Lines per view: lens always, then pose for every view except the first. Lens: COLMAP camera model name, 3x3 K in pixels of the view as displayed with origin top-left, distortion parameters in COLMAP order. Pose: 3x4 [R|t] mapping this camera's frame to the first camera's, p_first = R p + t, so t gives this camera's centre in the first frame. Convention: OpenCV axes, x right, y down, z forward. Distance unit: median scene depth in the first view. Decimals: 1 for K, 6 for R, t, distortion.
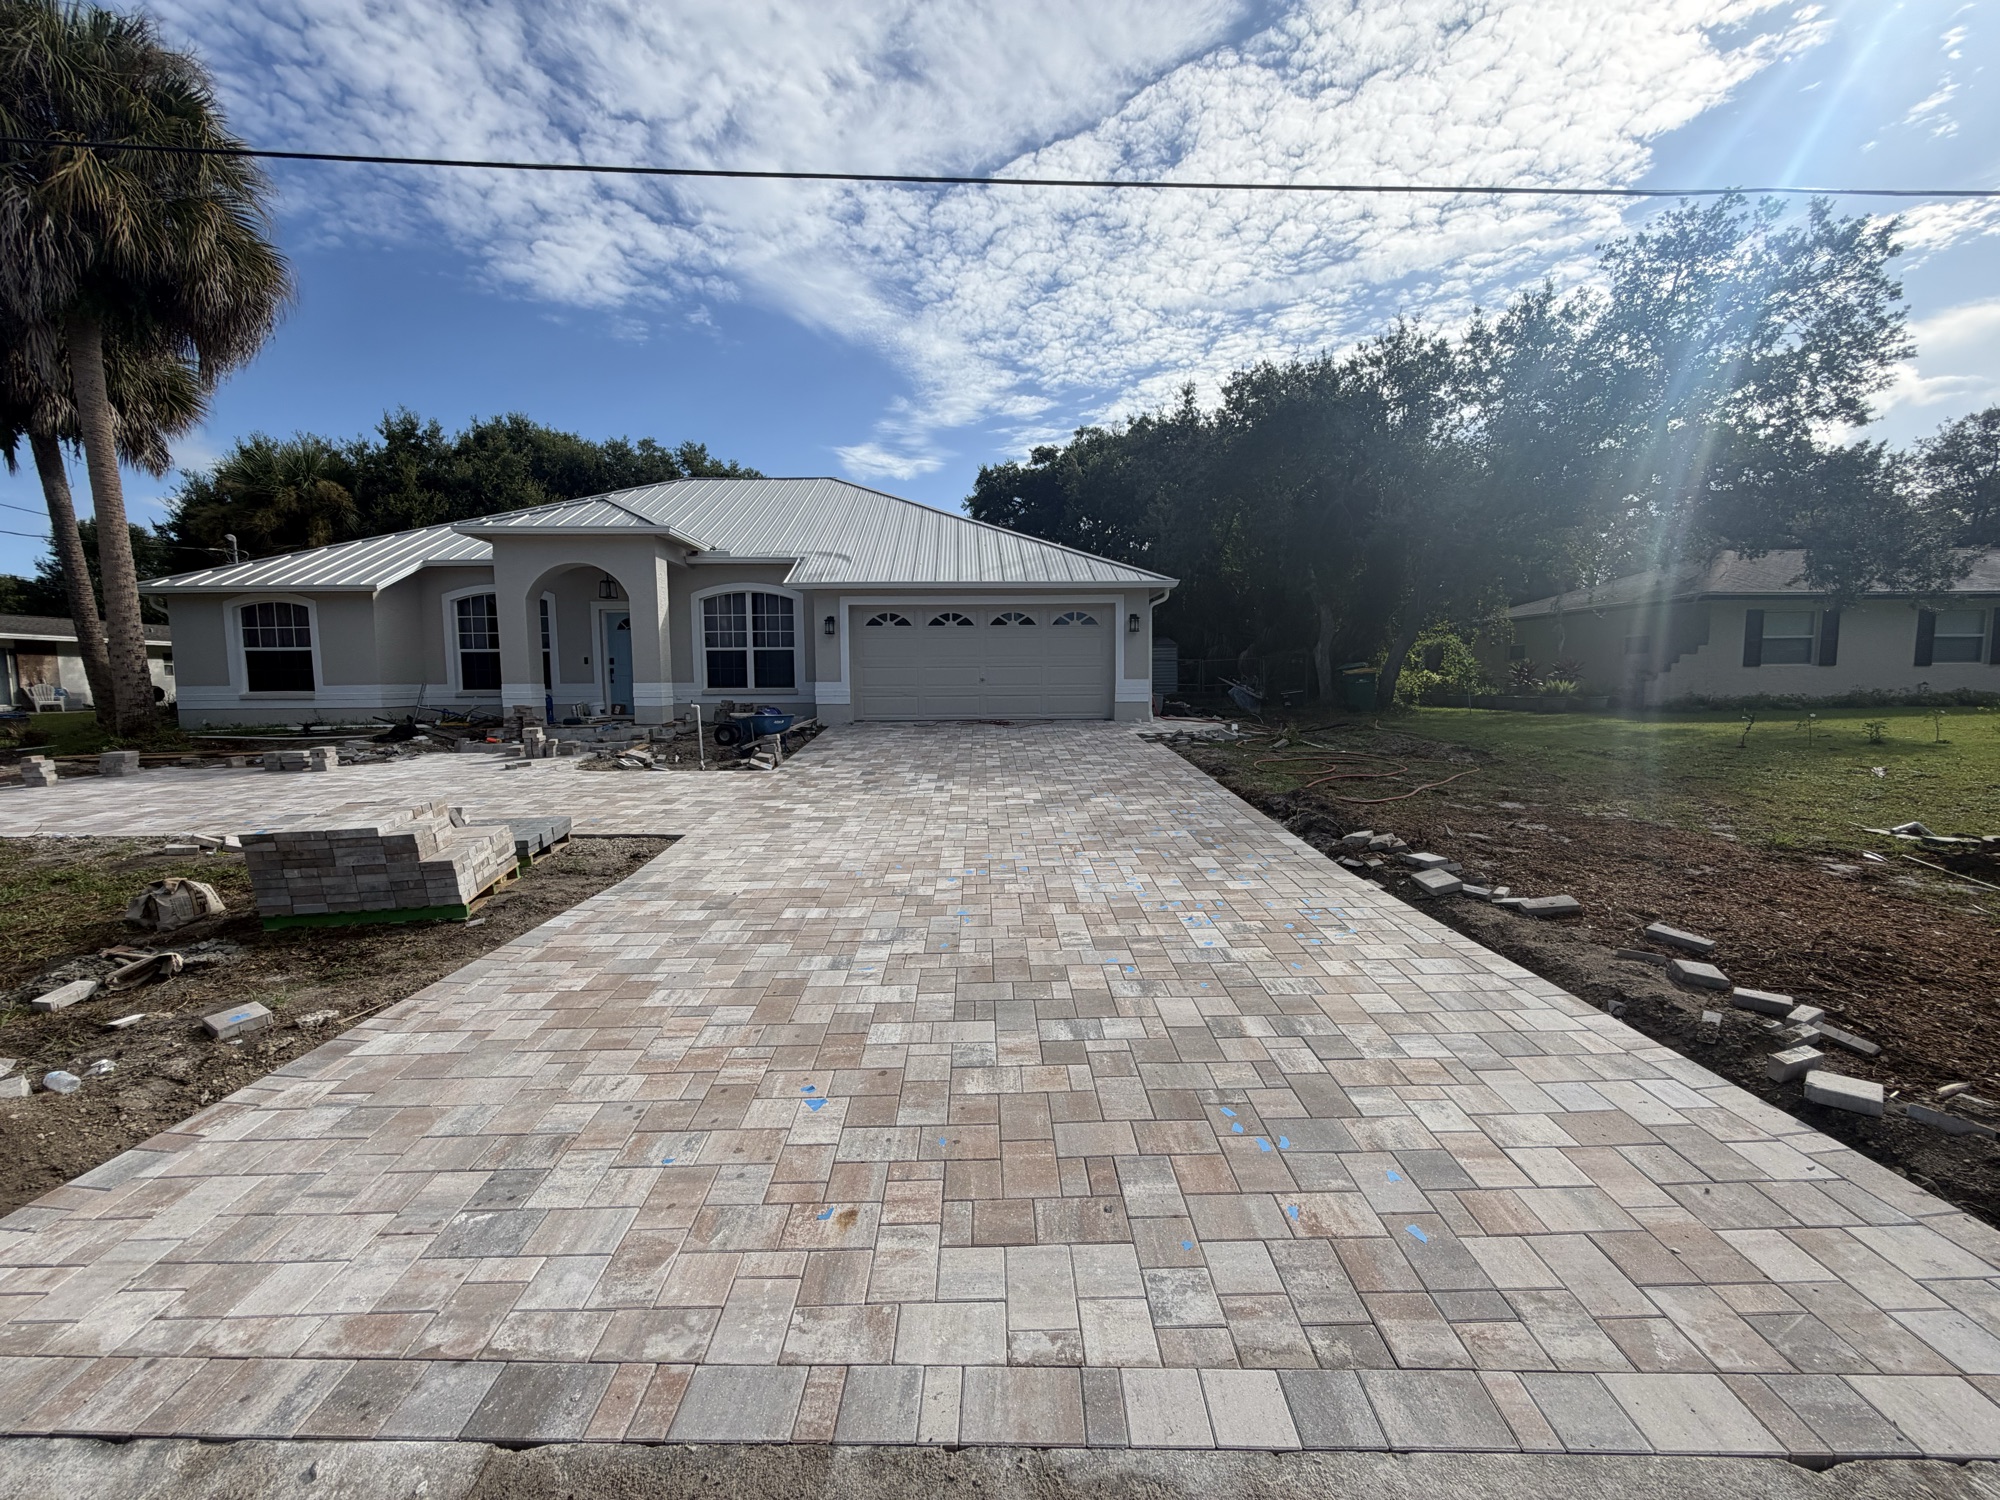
lens RADIAL K [[793.1, 0, 994.5], [0, 793.1, 750.2], [0, 0, 1]] dist [0.000184, -0.000283]
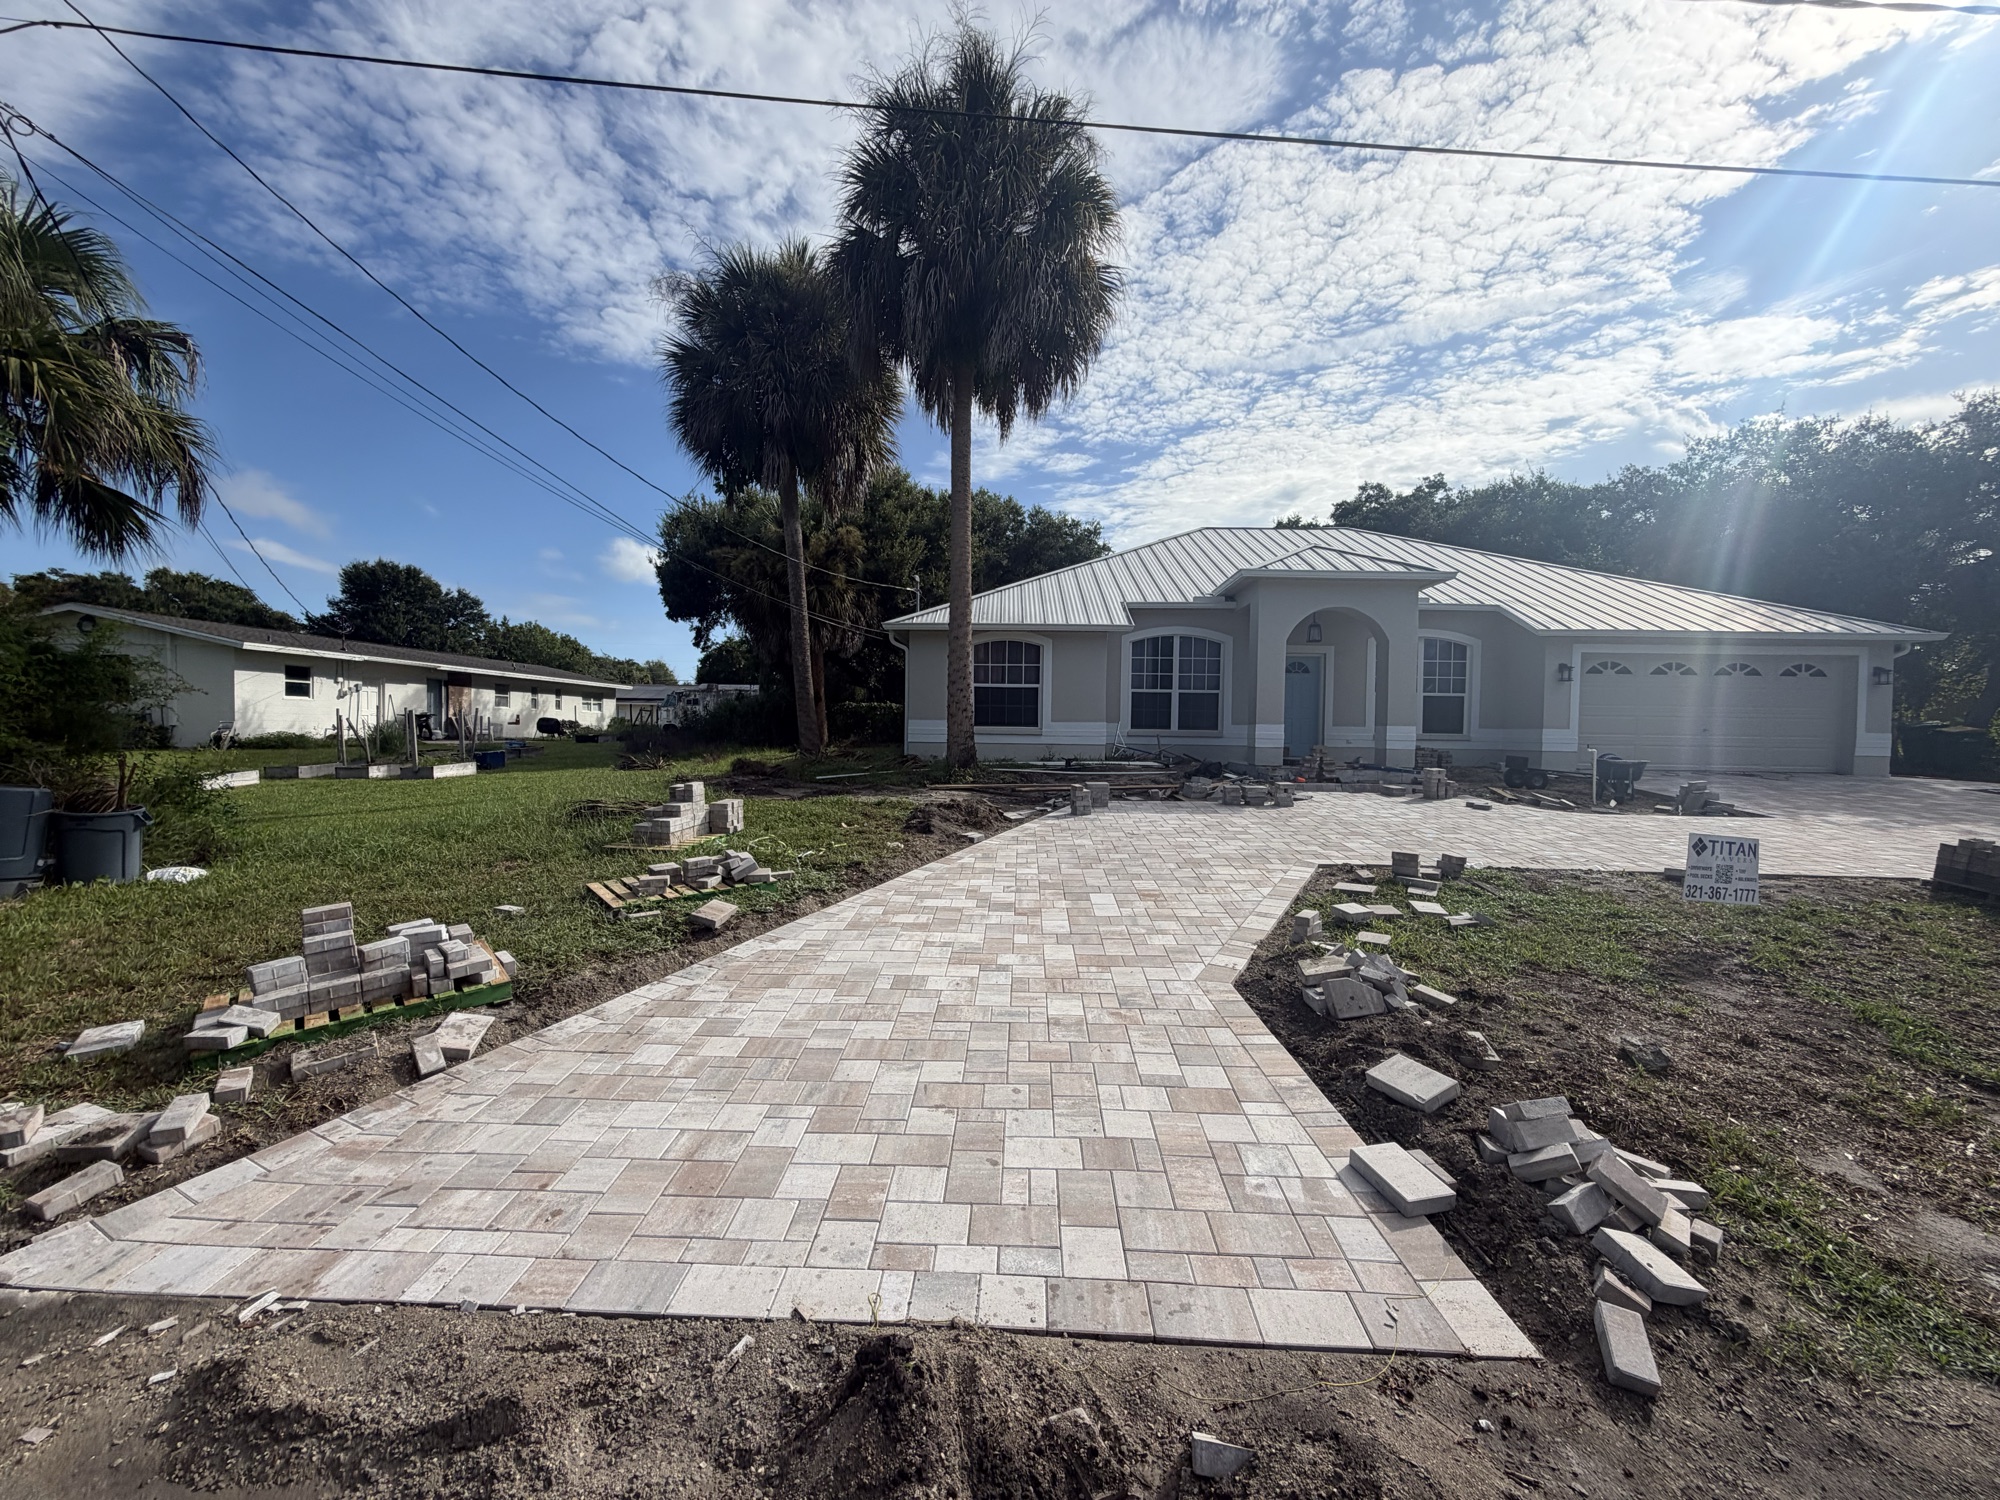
lens RADIAL K [[793.7, 0, 963.9], [0, 793.7, 751.5], [0, 0, 1]] dist [0.002023, -0.000909]
pose [[0.998681, 0.022684, -0.046060, -0.896782], [-0.025422, 0.997890, -0.059751, 0.019983], [0.044607, 0.060843, 0.997150, -0.022285]]
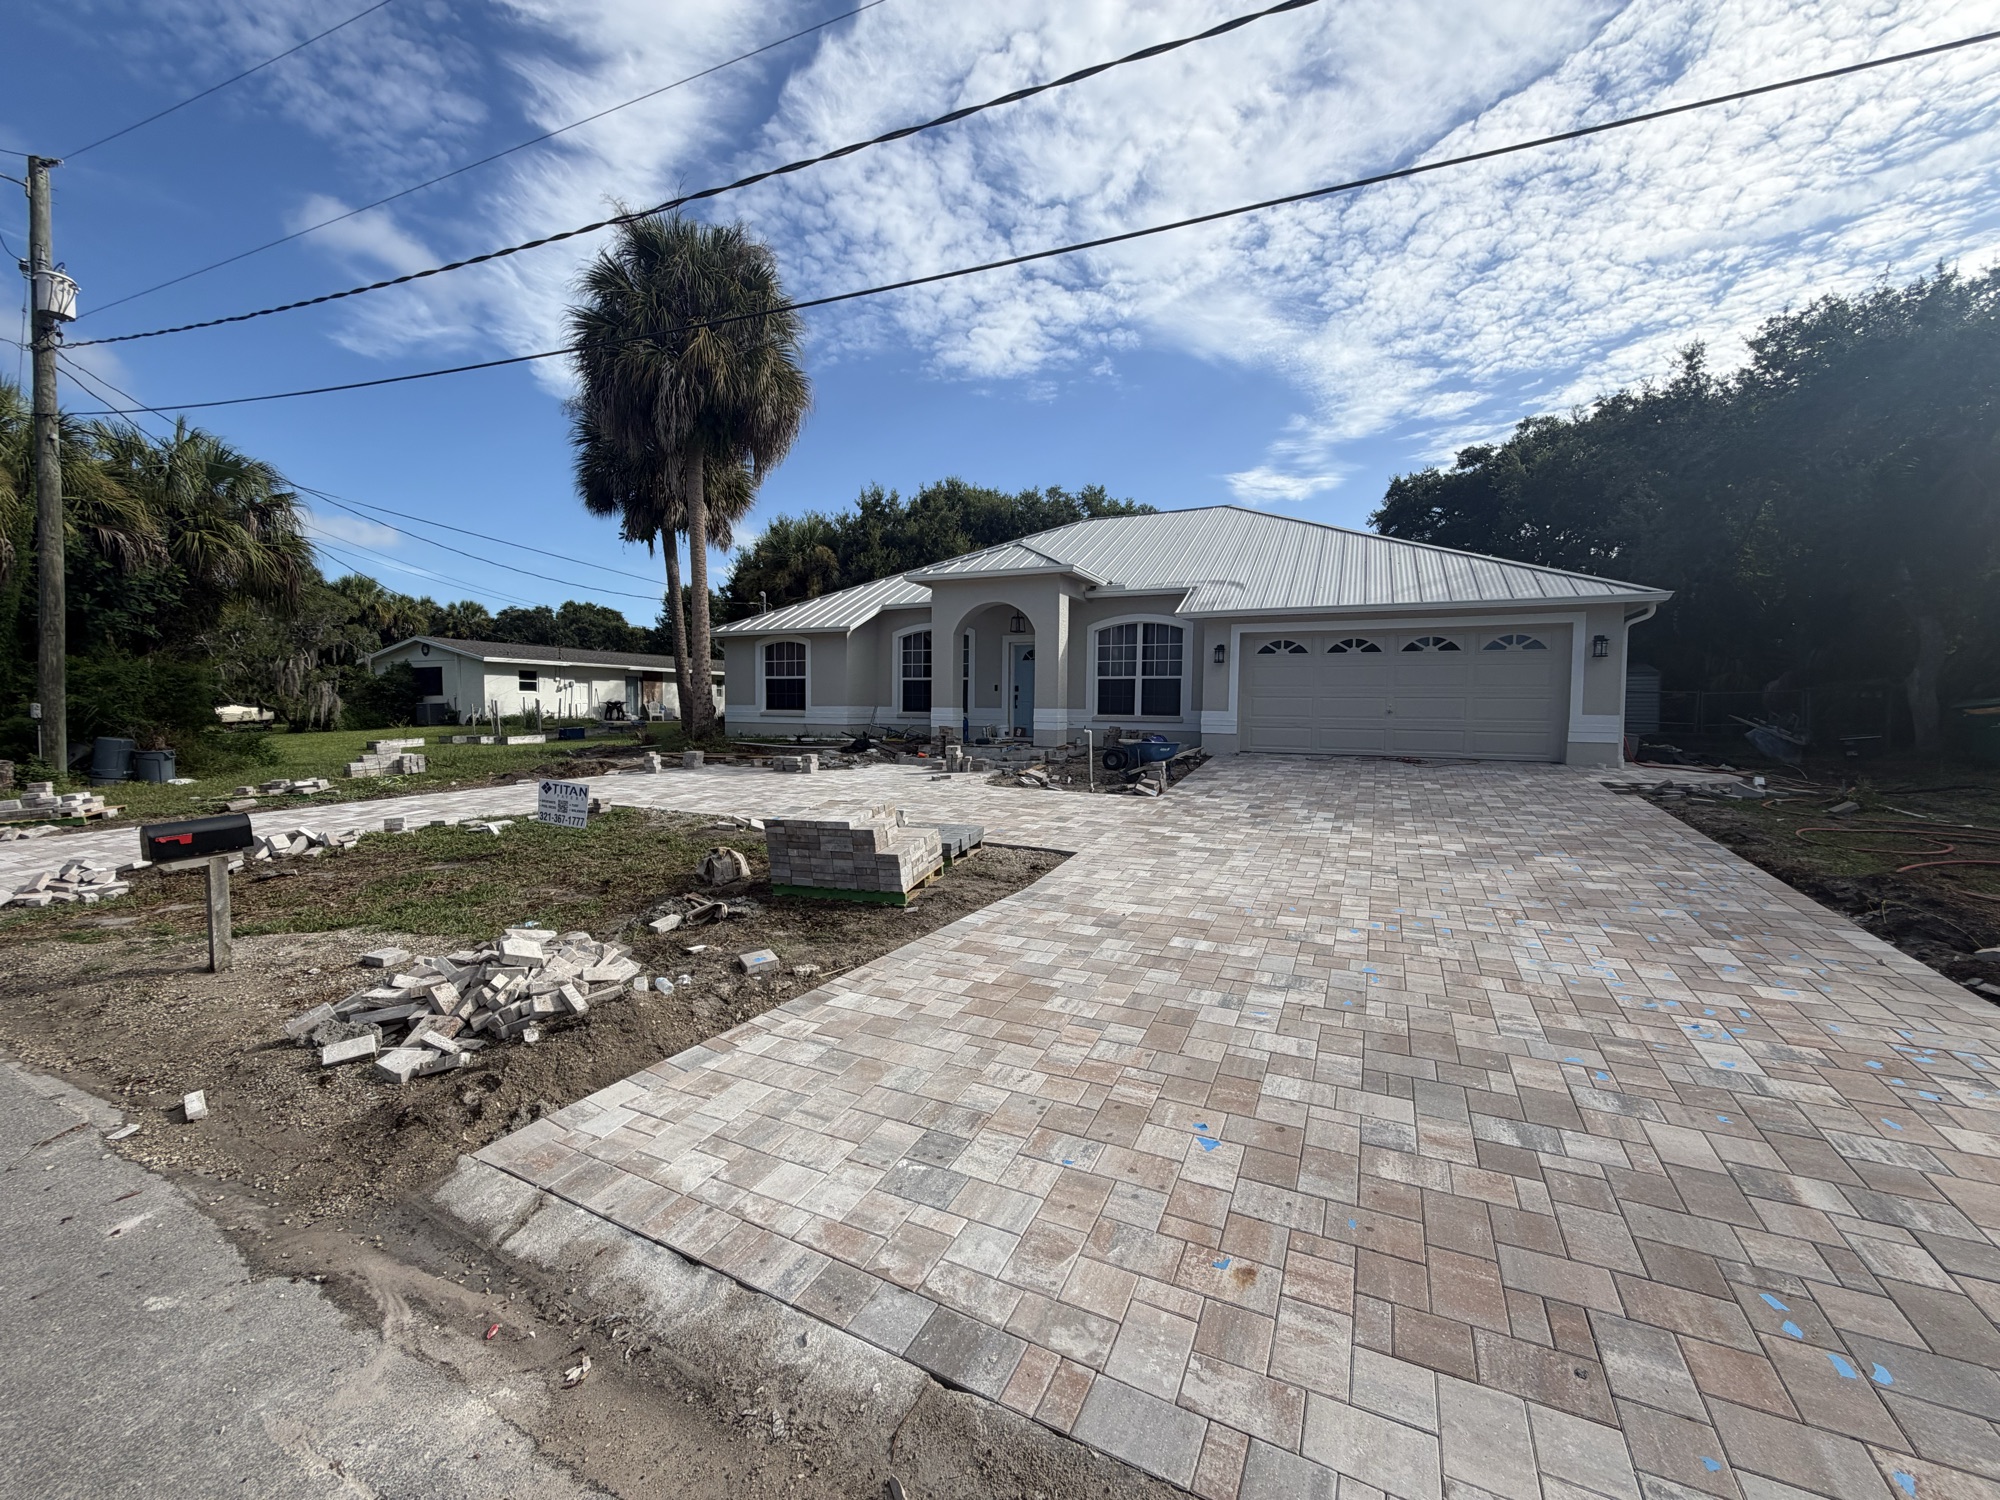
lens RADIAL K [[793.1, 0, 994.5], [0, 793.1, 750.2], [0, 0, 1]] dist [0.000184, -0.000283]
pose [[0.892931, 0.041755, -0.448252, -0.009911], [-0.057589, 0.998103, -0.021747, -0.000118], [0.446494, 0.045233, 0.893643, -0.002380]]
